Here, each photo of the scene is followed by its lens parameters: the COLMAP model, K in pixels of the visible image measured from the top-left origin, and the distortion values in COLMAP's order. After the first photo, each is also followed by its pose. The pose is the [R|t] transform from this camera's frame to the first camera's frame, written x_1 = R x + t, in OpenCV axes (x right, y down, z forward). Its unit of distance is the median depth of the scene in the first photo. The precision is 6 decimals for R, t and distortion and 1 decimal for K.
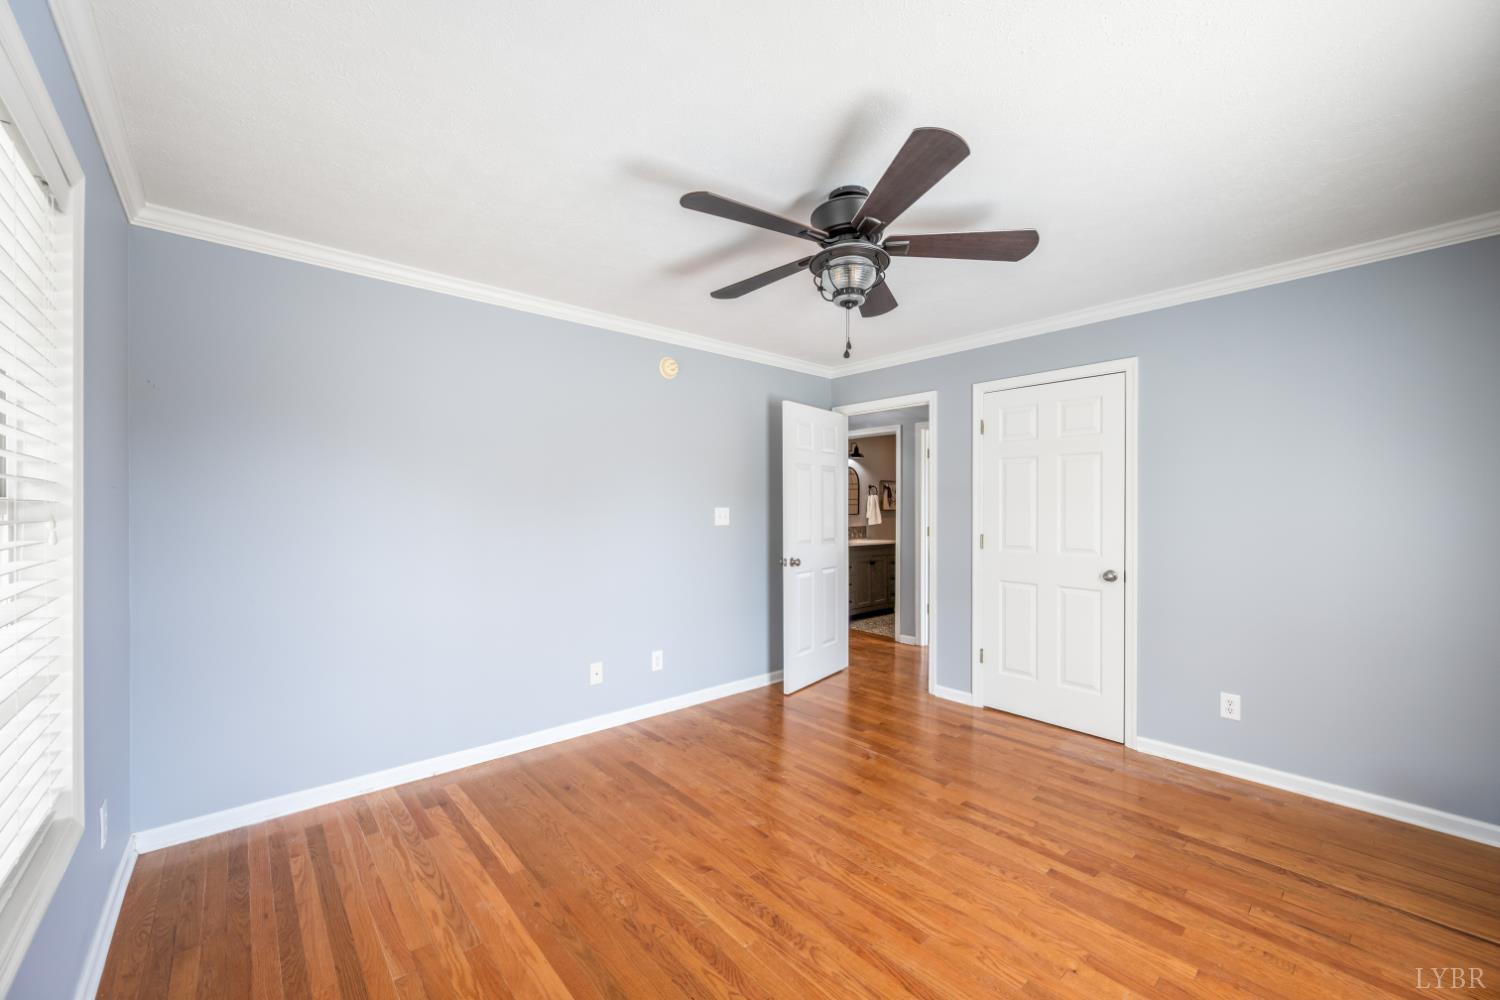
lens RADIAL K [[588.3, 0, 749.5], [0, 588.3, 503.8], [0, 0, 1]] dist [-0.000533, -0.000076]
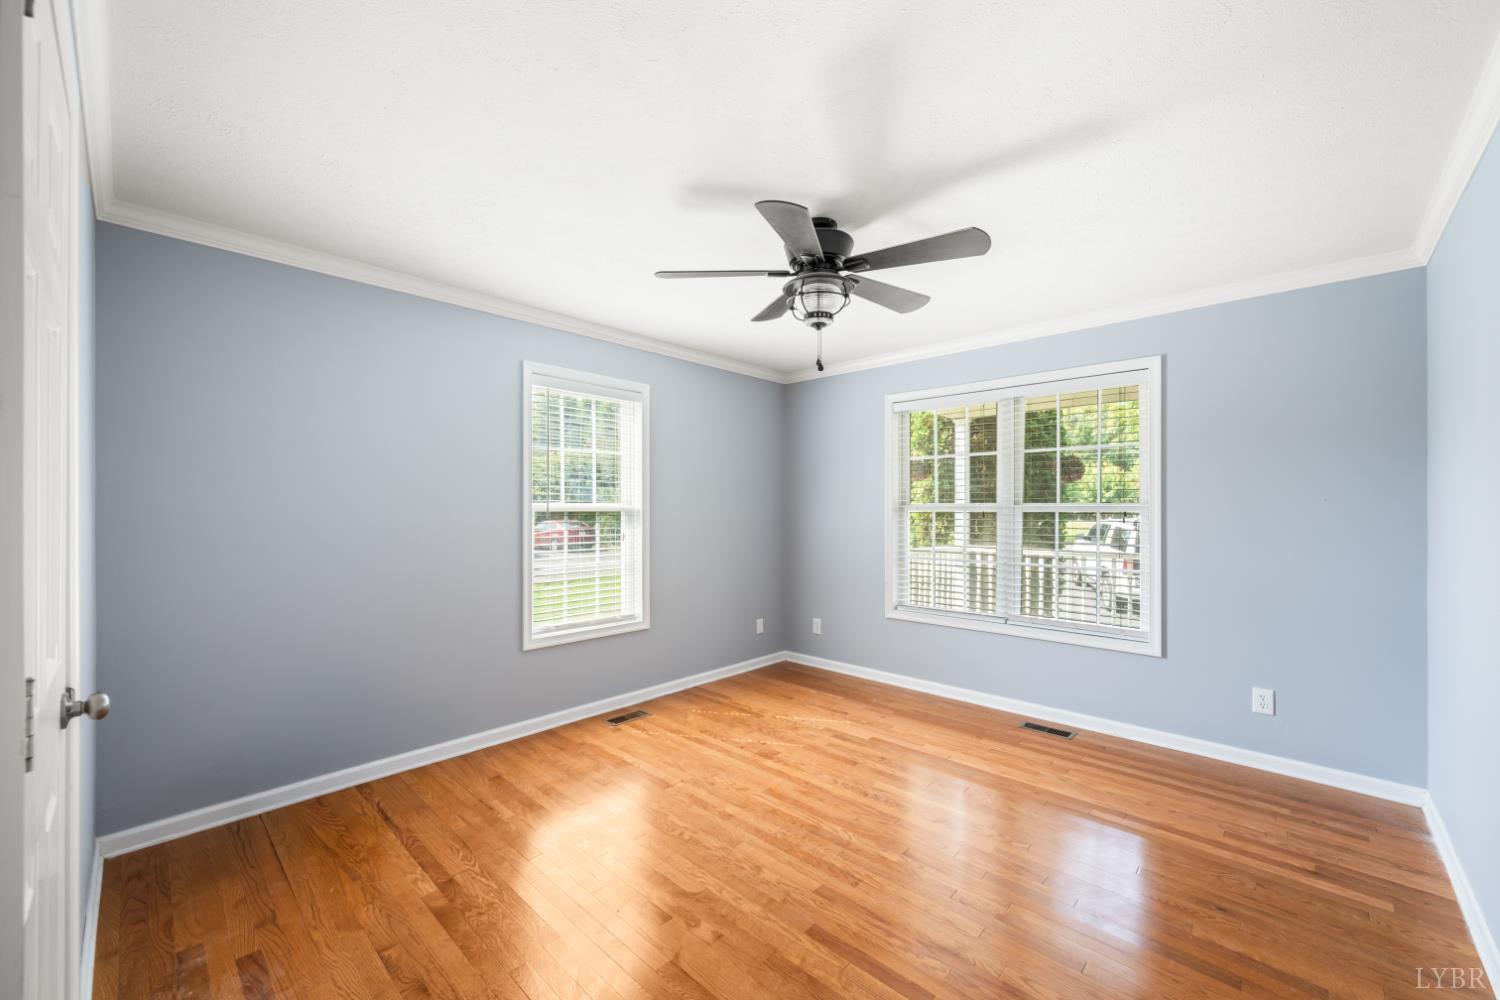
lens RADIAL K [[588.3, 0, 750.5], [0, 588.3, 504.4], [0, 0, 1]] dist [-0.000533, -0.000076]
pose [[-0.995557, -0.002003, -0.094140, 0.414609], [-0.001506, 0.999985, -0.005348, 0.007262], [0.094149, -0.005182, -0.995545, 2.169091]]
